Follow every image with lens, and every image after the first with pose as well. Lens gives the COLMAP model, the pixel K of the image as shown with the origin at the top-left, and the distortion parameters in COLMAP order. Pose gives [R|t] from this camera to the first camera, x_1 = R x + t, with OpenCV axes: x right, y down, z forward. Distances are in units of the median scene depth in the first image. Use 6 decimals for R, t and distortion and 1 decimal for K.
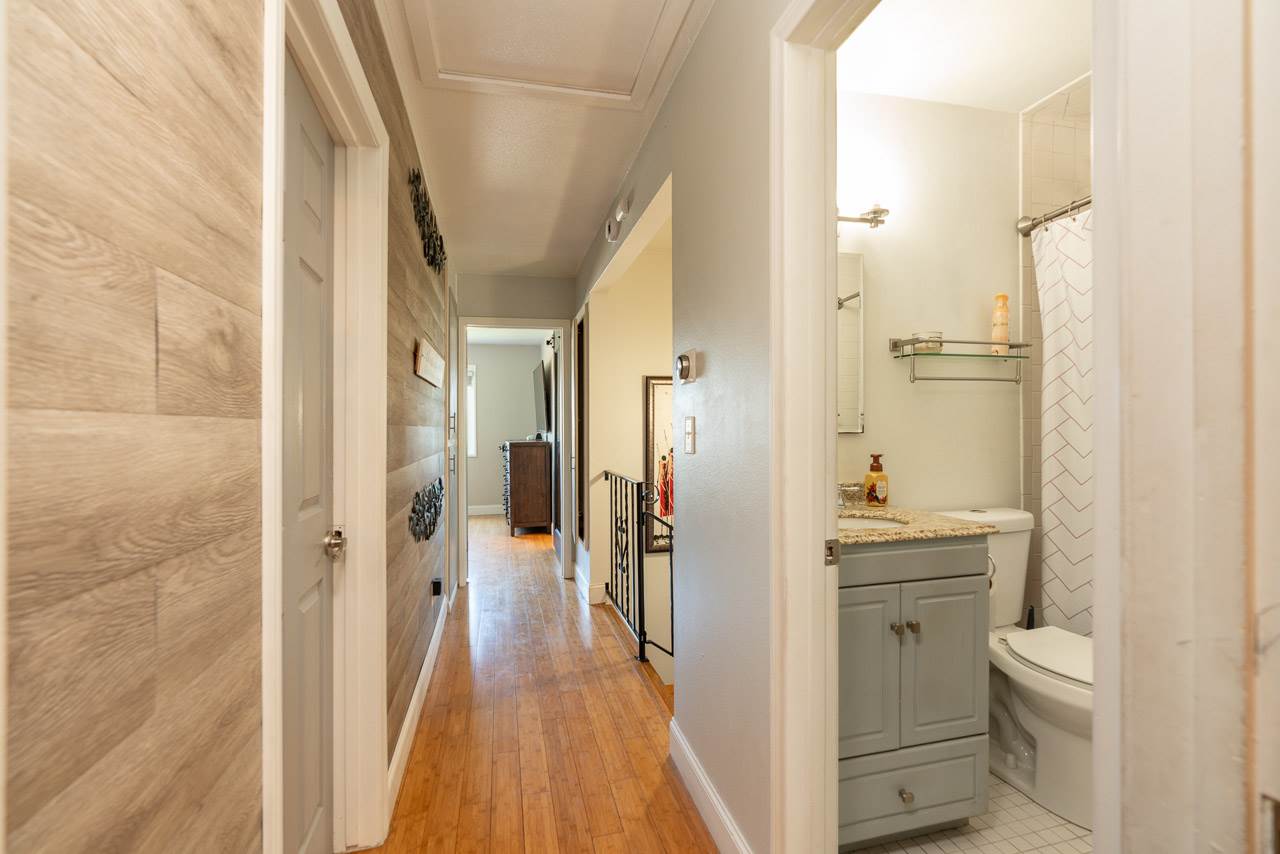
lens RADIAL K [[576.6, 0, 638.3], [0, 576.6, 434.6], [0, 0, 1]] dist [-0.006602, 0.001482]
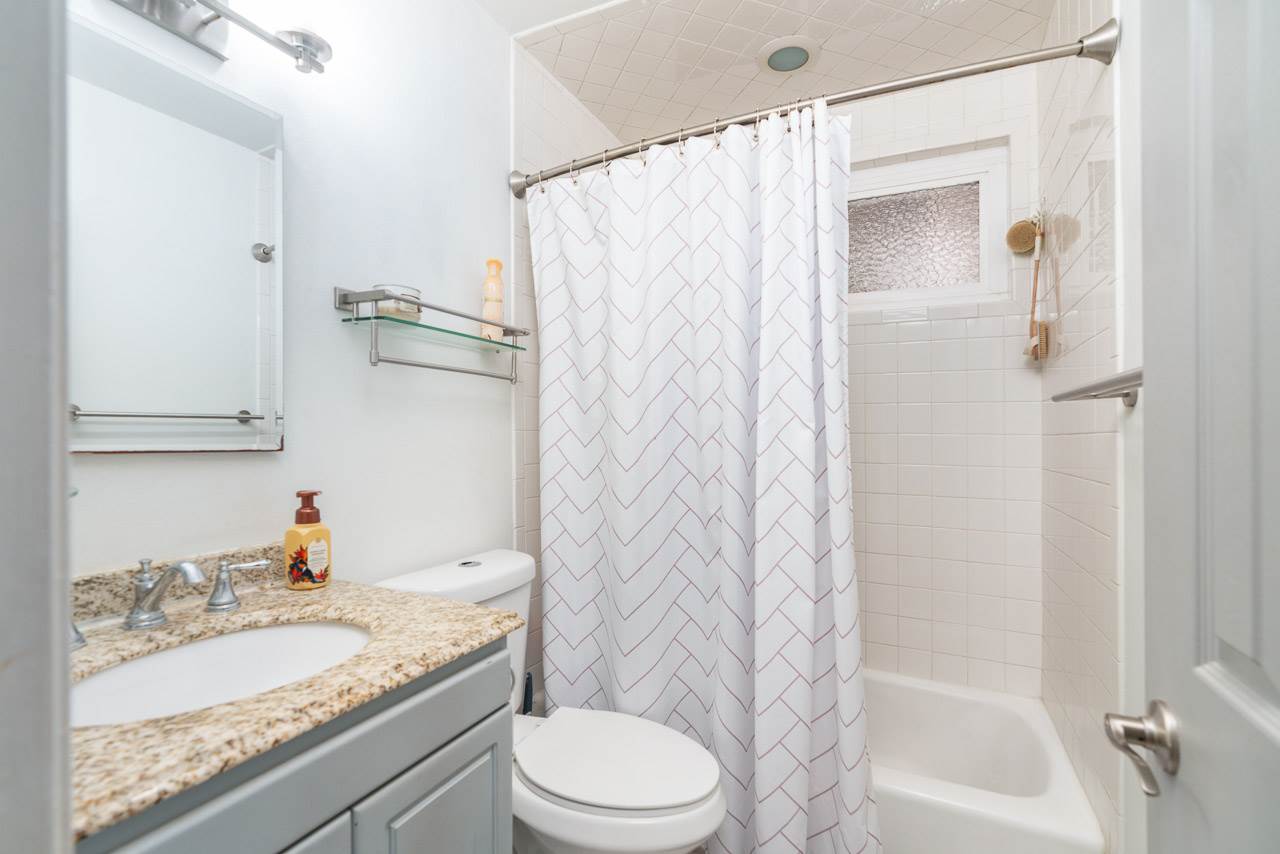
lens RADIAL K [[576.6, 0, 639.0], [0, 576.6, 448.6], [0, 0, 1]] dist [-0.006602, 0.001482]
pose [[0.635840, -0.004782, 0.771806, 0.194244], [-0.000616, 0.999977, 0.006704, -0.009434], [-0.771821, -0.004738, 0.635822, 0.417275]]
